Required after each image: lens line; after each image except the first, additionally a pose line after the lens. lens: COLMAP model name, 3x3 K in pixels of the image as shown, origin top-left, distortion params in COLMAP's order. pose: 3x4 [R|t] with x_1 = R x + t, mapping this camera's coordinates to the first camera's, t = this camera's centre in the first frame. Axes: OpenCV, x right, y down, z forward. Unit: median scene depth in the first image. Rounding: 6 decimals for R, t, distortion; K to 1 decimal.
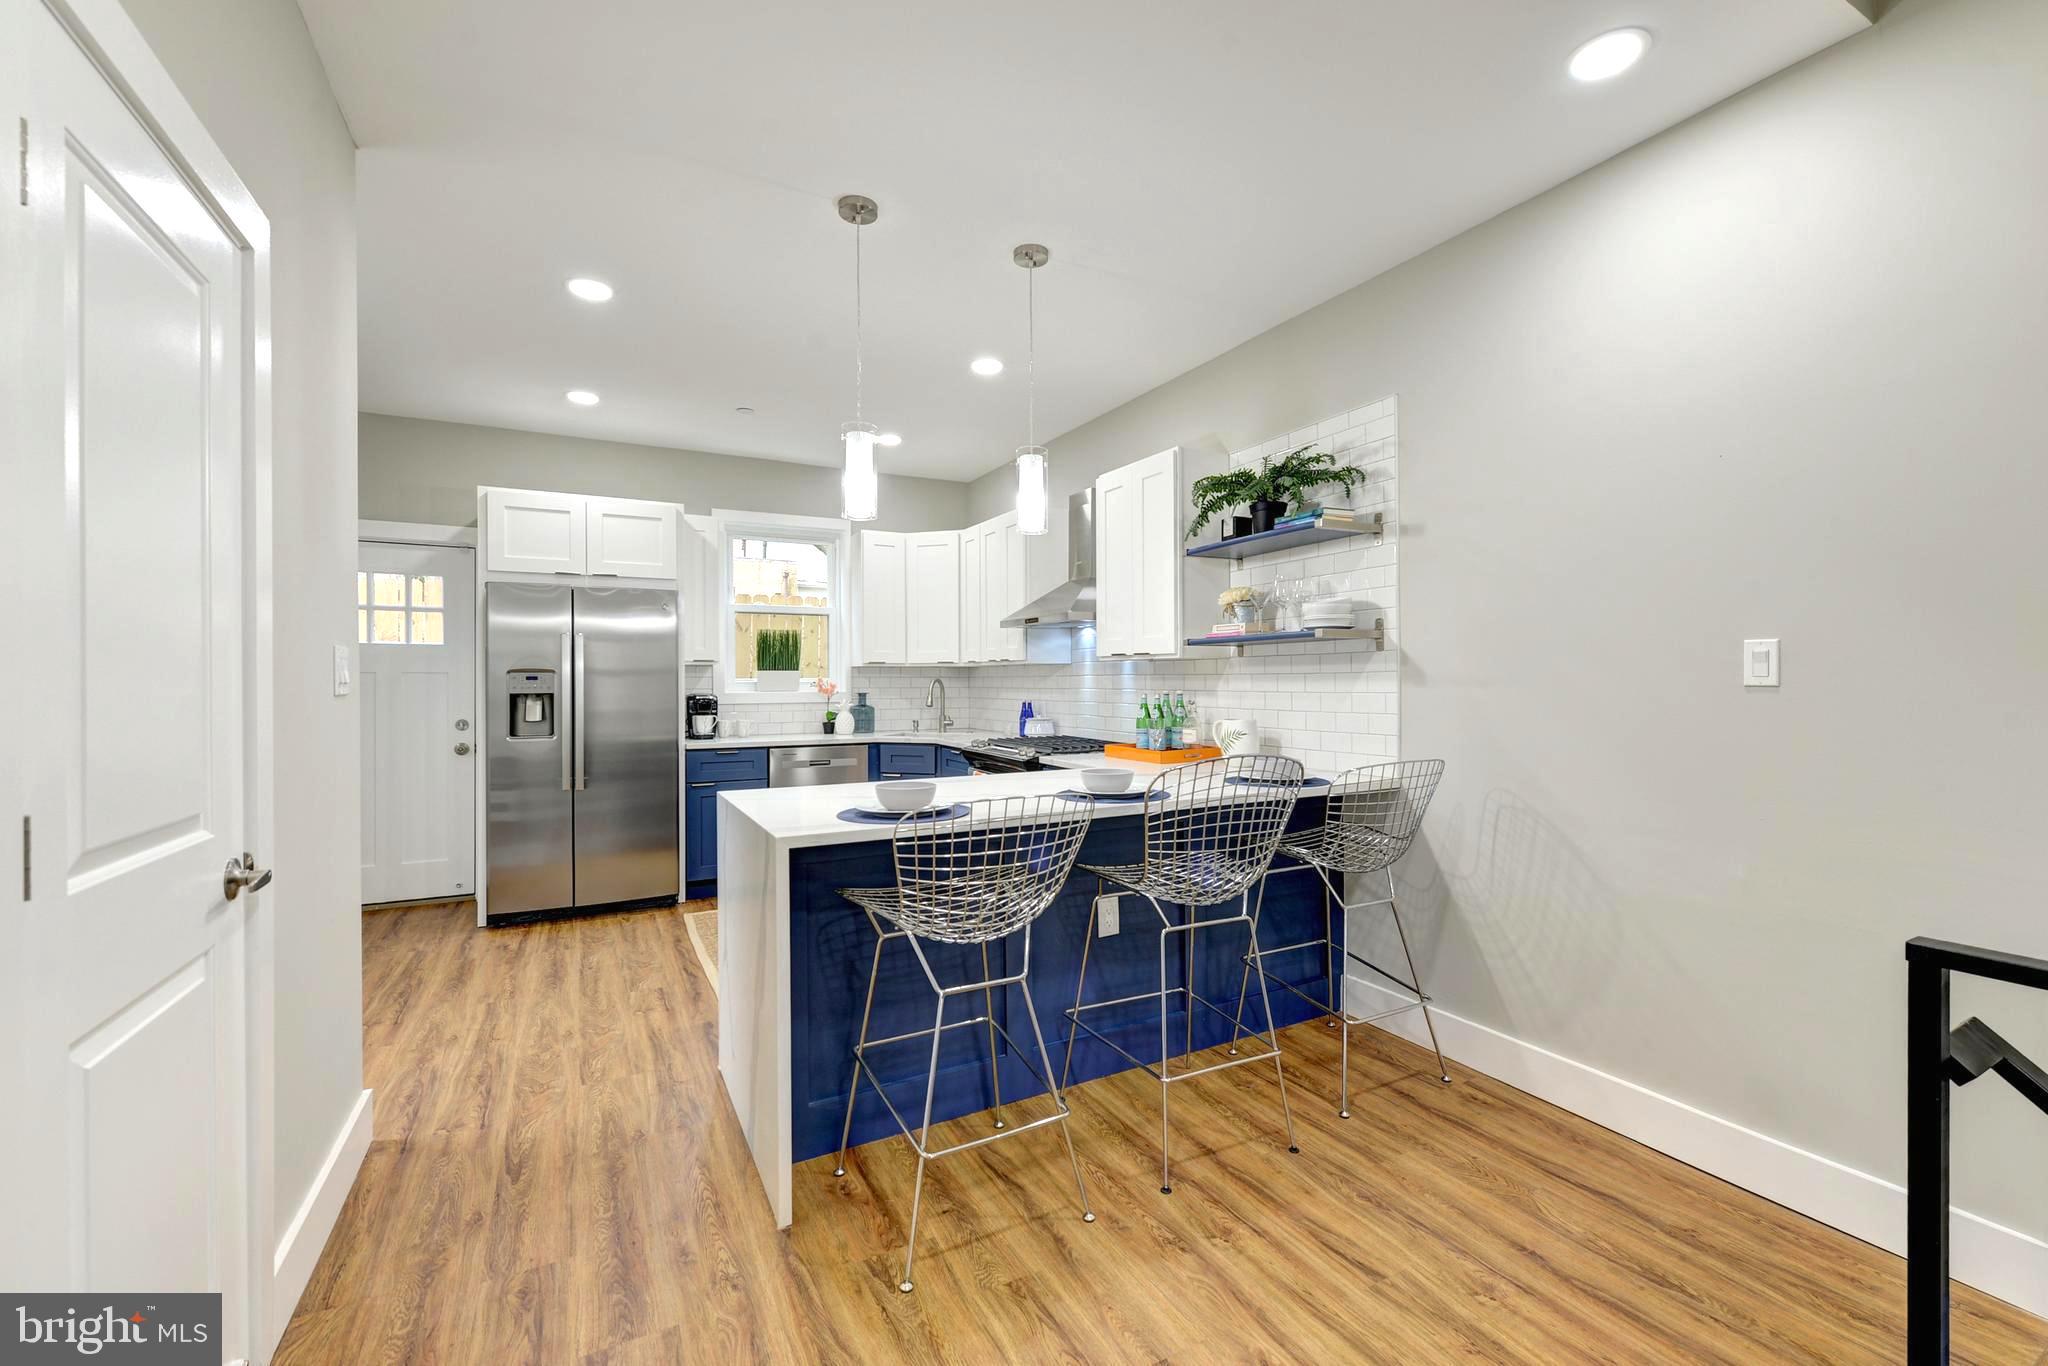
lens RADIAL K [[849.1, 0, 1024.0], [0, 849.1, 683.0], [0, 0, 1]] dist [0.017658, -0.000012]
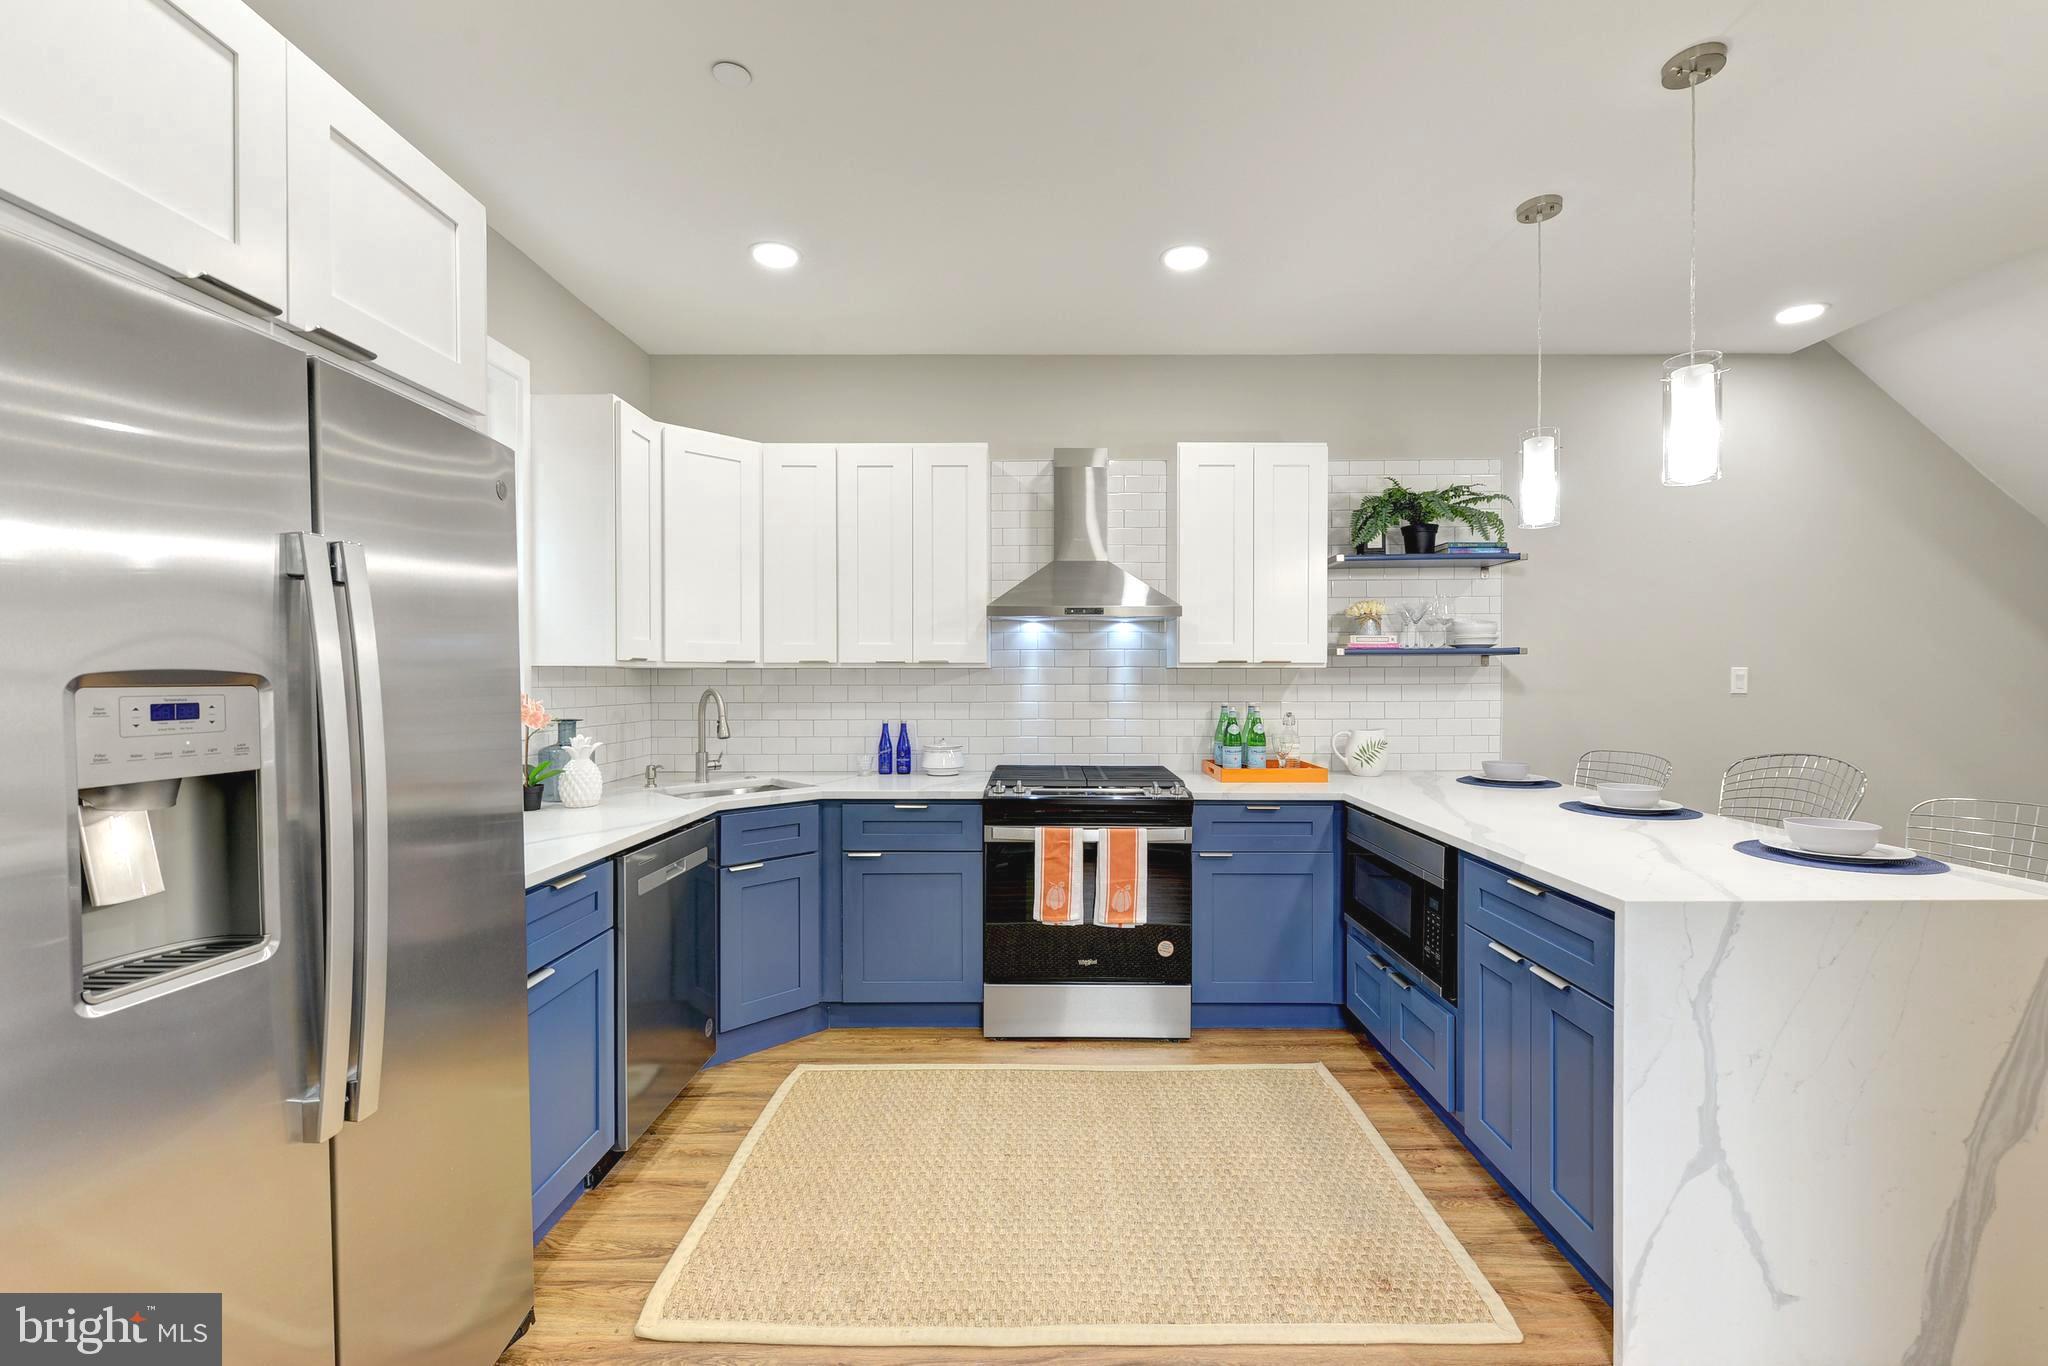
lens RADIAL K [[849.1, 0, 1024.0], [0, 849.1, 683.0], [0, 0, 1]] dist [0.017658, -0.000012]
pose [[0.480791, -0.003653, 0.876828, -0.824648], [0.003169, 0.999992, 0.002429, -0.016176], [-0.876830, 0.001611, 0.480799, 0.853864]]
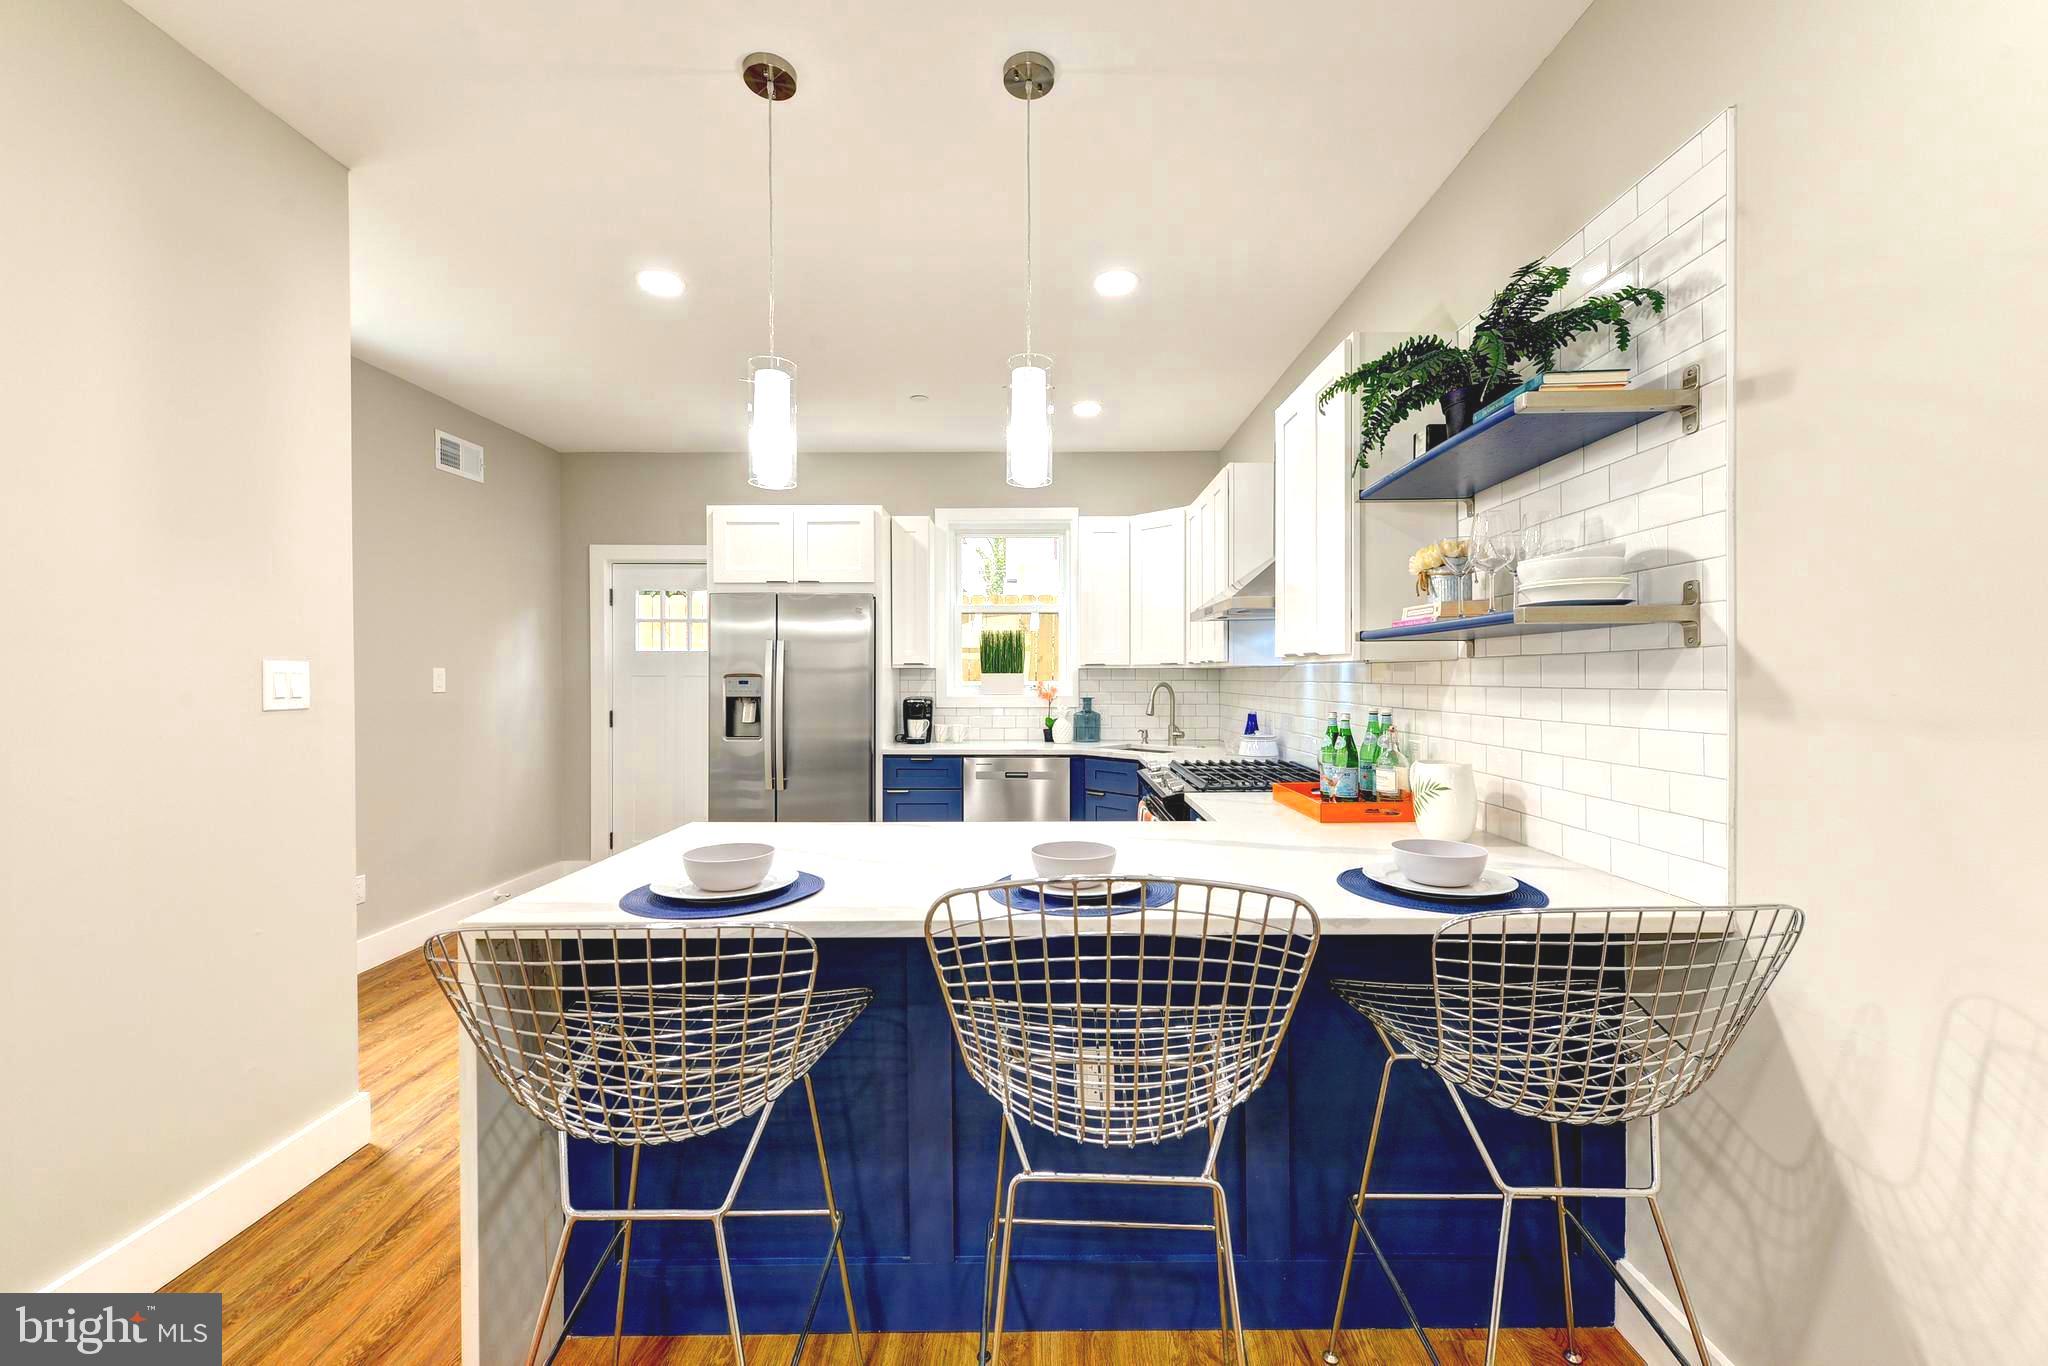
lens RADIAL K [[807.0, 0, 1024.0], [0, 807.0, 683.0], [0, 0, 1]] dist [0.000375, 0.002181]
pose [[0.878847, 0.006031, -0.477065, 0.259866], [-0.002867, 0.999969, 0.007359, -0.016515], [0.477095, -0.005099, 0.878837, 0.349280]]
